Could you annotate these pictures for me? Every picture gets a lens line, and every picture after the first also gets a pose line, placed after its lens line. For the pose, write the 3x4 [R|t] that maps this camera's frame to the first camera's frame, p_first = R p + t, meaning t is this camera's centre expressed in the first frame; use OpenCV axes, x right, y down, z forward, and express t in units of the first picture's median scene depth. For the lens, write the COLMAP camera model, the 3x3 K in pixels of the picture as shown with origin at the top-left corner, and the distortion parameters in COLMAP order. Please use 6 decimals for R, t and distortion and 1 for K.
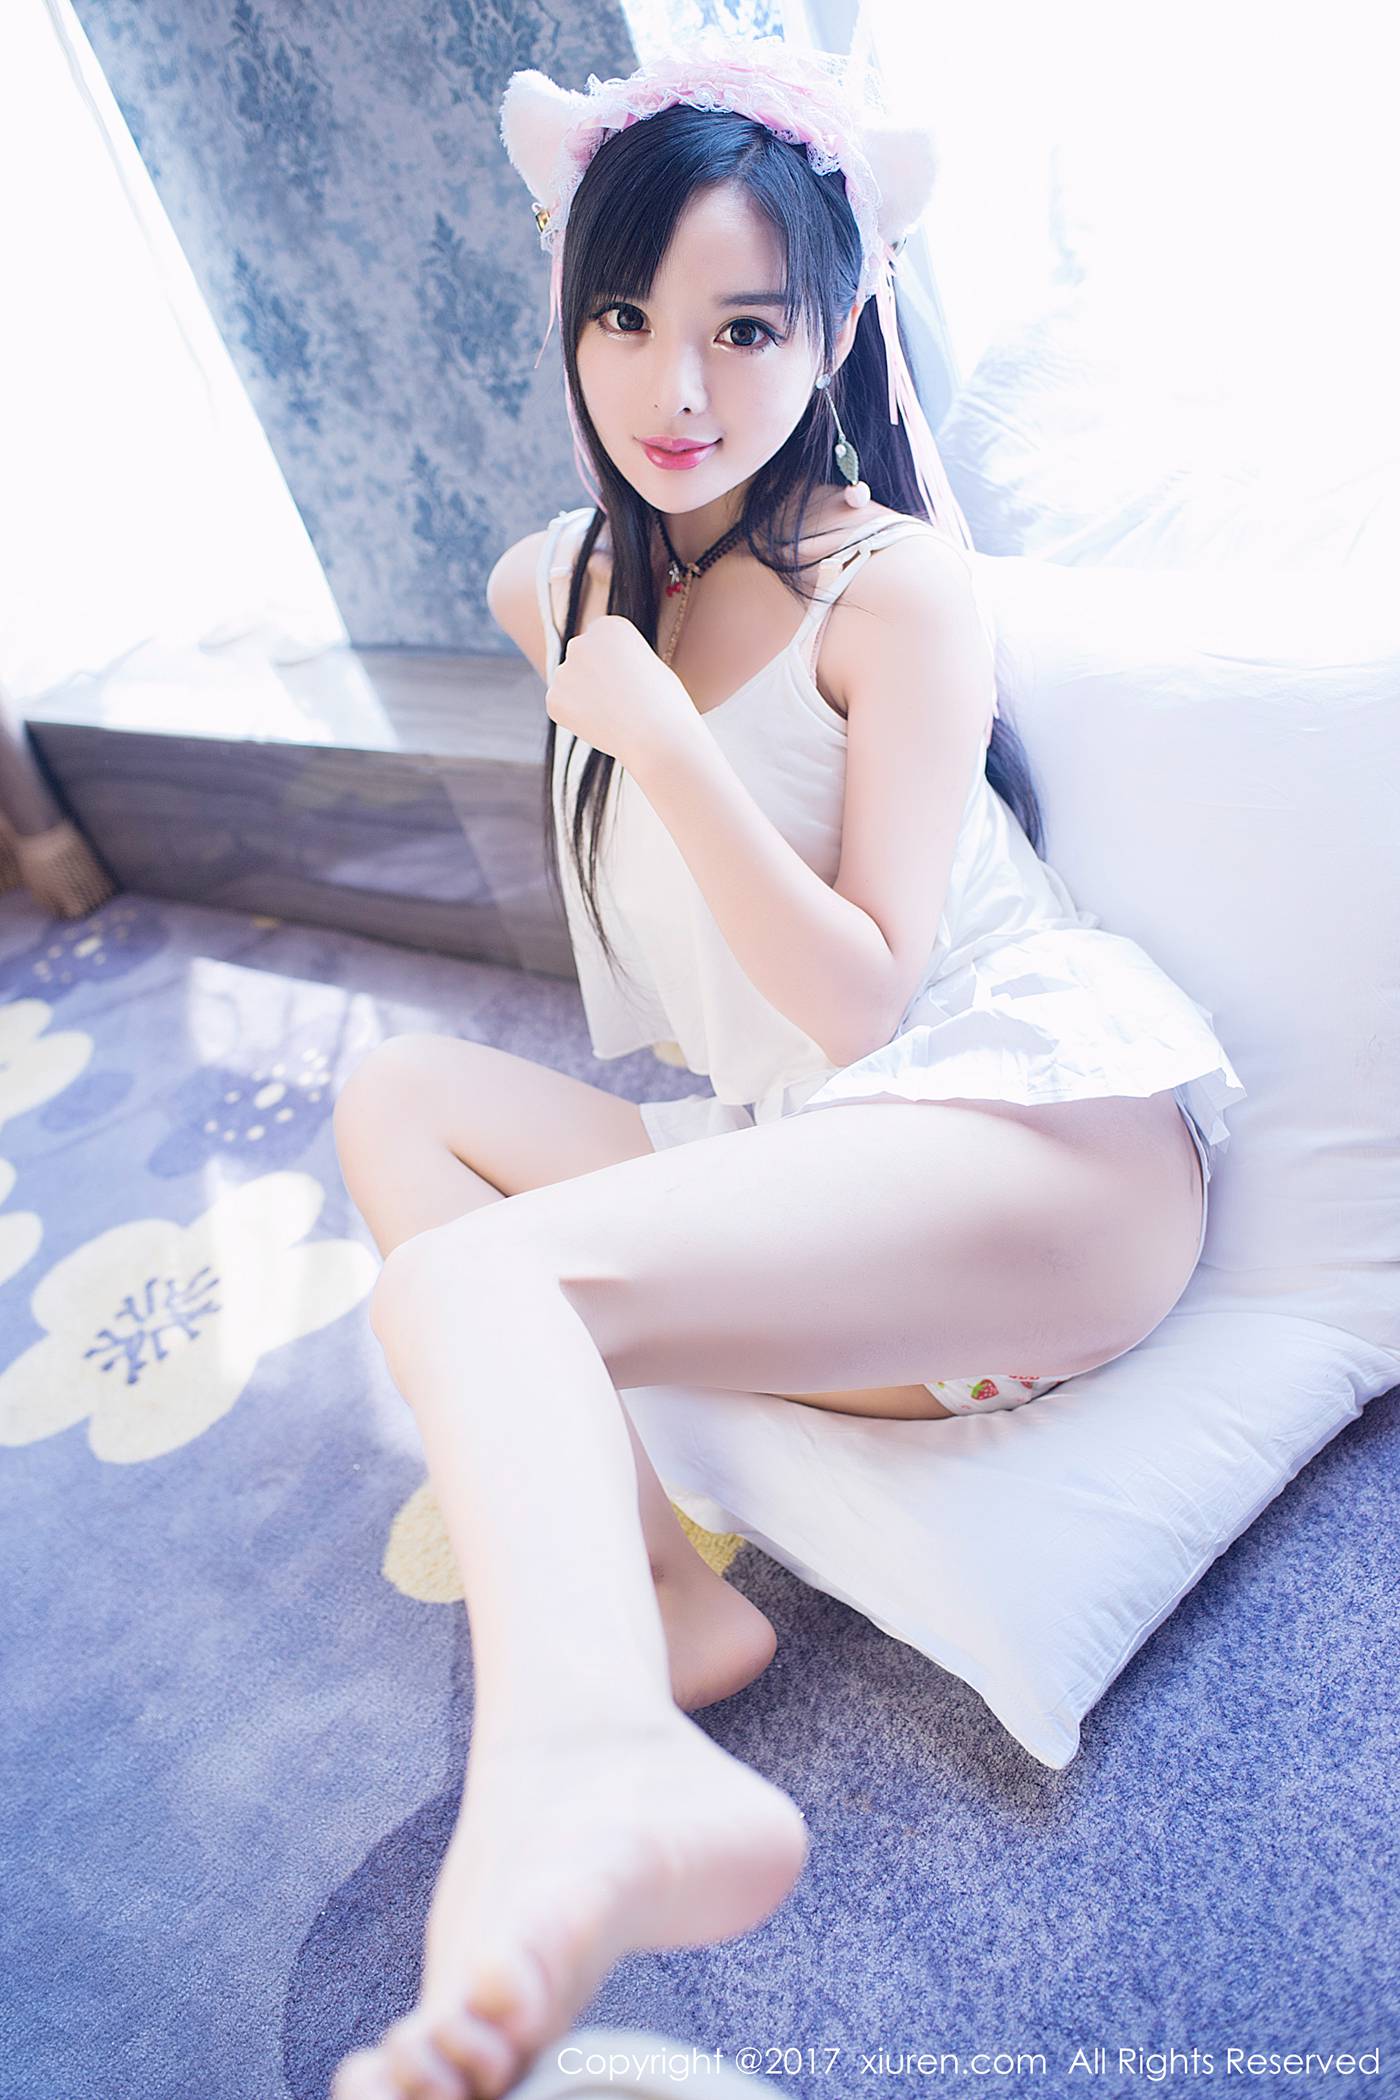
lens RADIAL K [[2045.8, 0, 700.0], [0, 2045.8, 1050.0], [0, 0, 1]] dist [-0.104663, 0.097368]
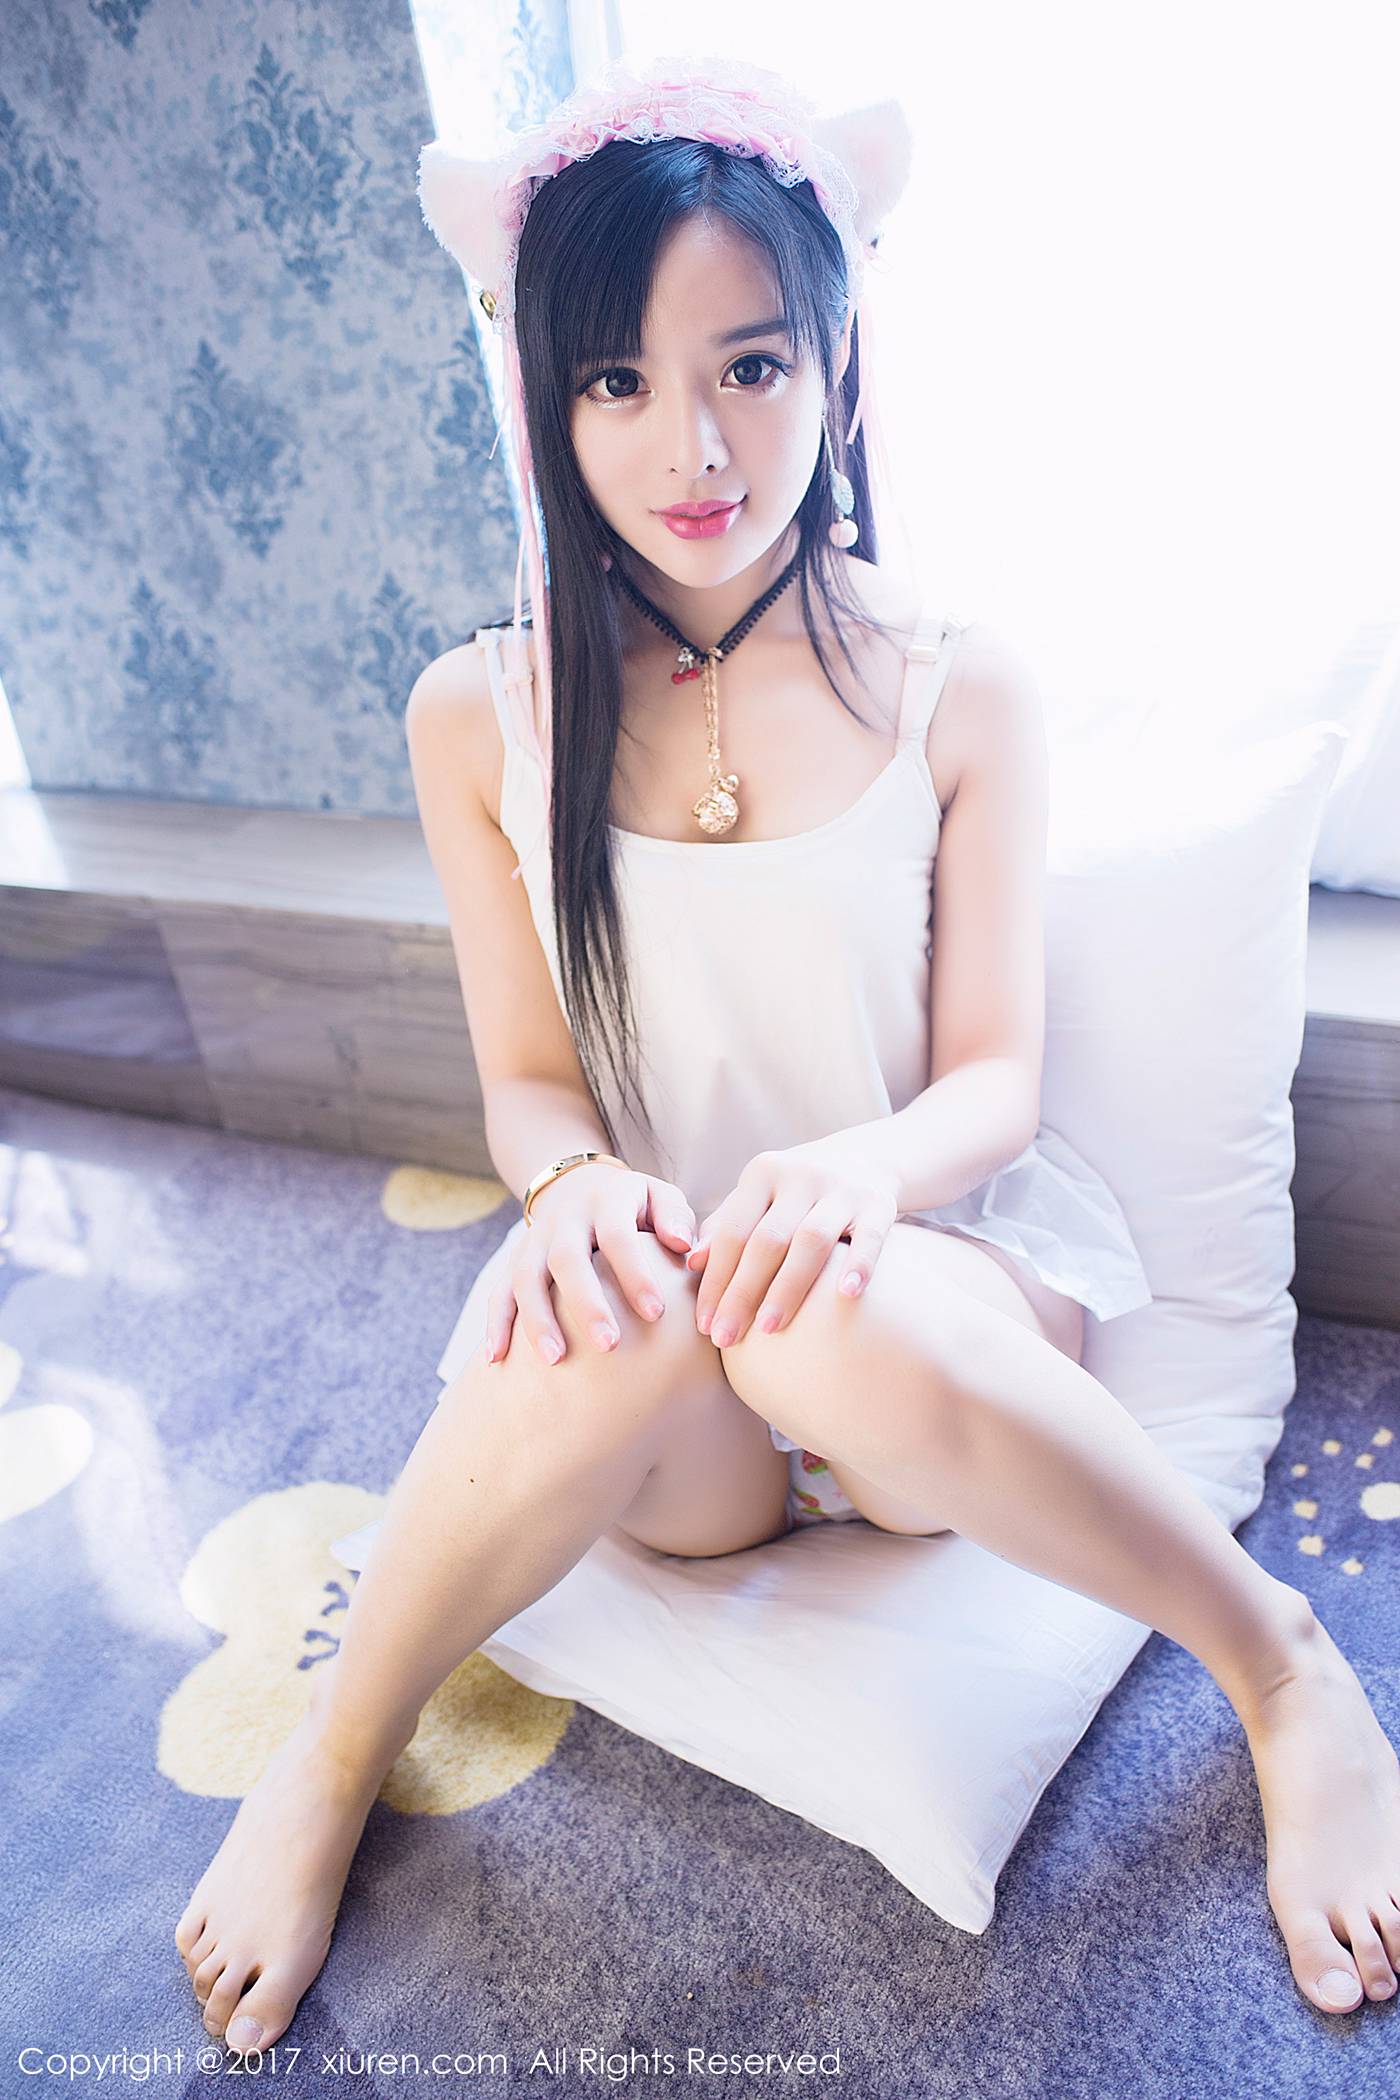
lens RADIAL K [[2045.8, 0, 700.0], [0, 2045.8, 1050.0], [0, 0, 1]] dist [-0.104663, 0.097368]
pose [[0.968802, 0.031521, 0.245822, -0.123208], [-0.005008, 0.994167, -0.107739, 0.028458], [-0.247784, 0.103147, 0.963309, 0.036847]]
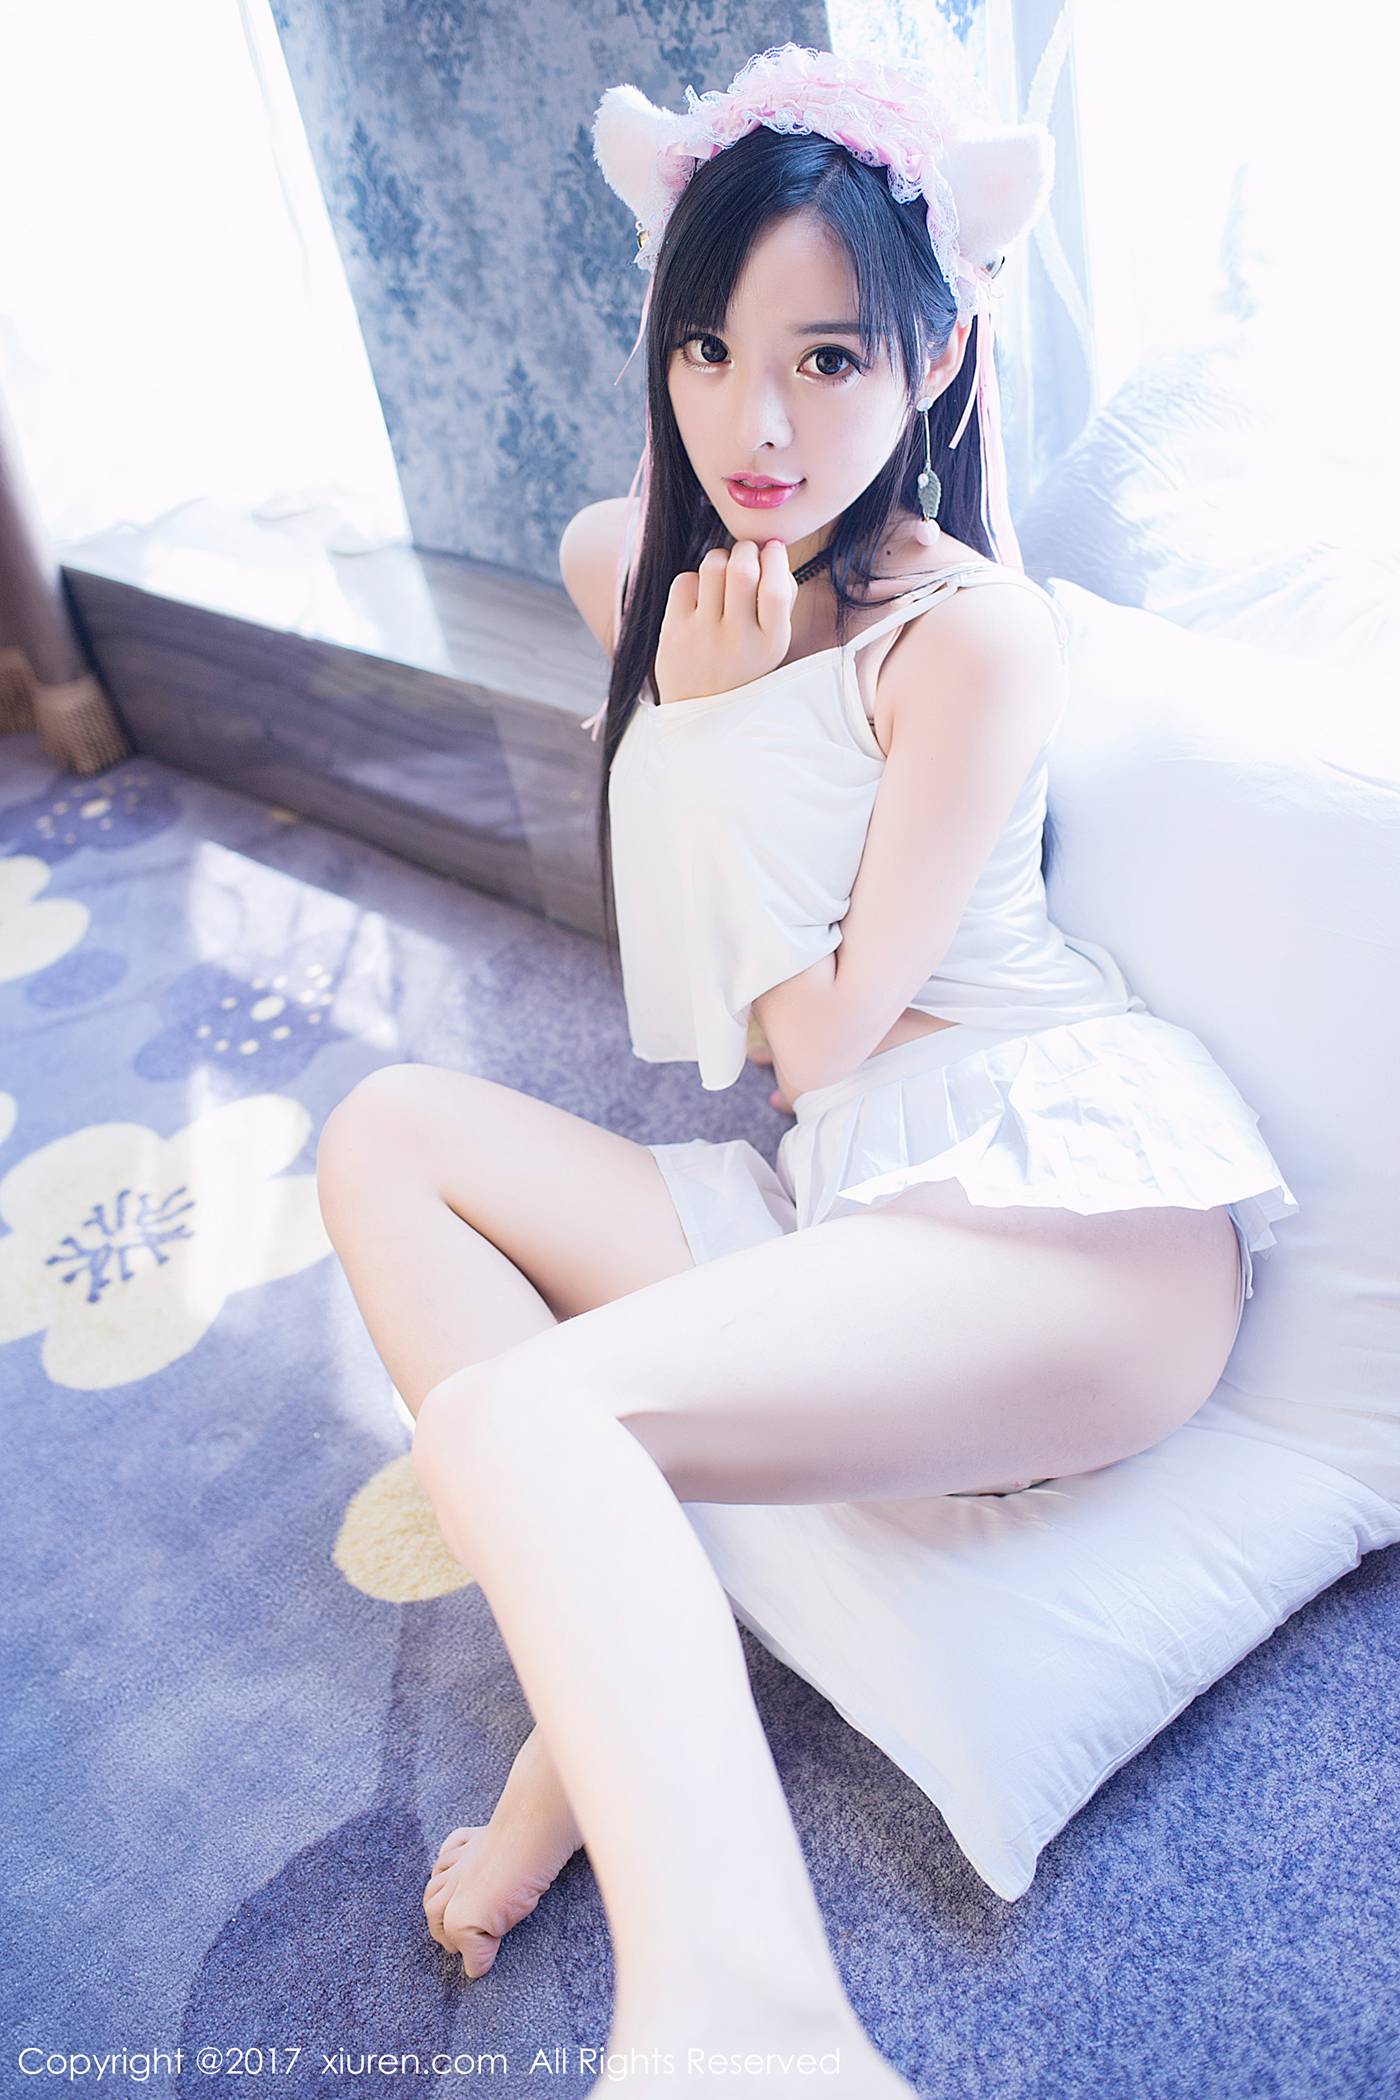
lens RADIAL K [[2045.8, 0, 700.0], [0, 2045.8, 1050.0], [0, 0, 1]] dist [-0.104663, 0.097368]
pose [[0.988642, 0.148000, 0.026152, -0.035355], [-0.149356, 0.986888, 0.061188, -0.054712], [-0.016753, -0.064399, 0.997784, 0.035542]]
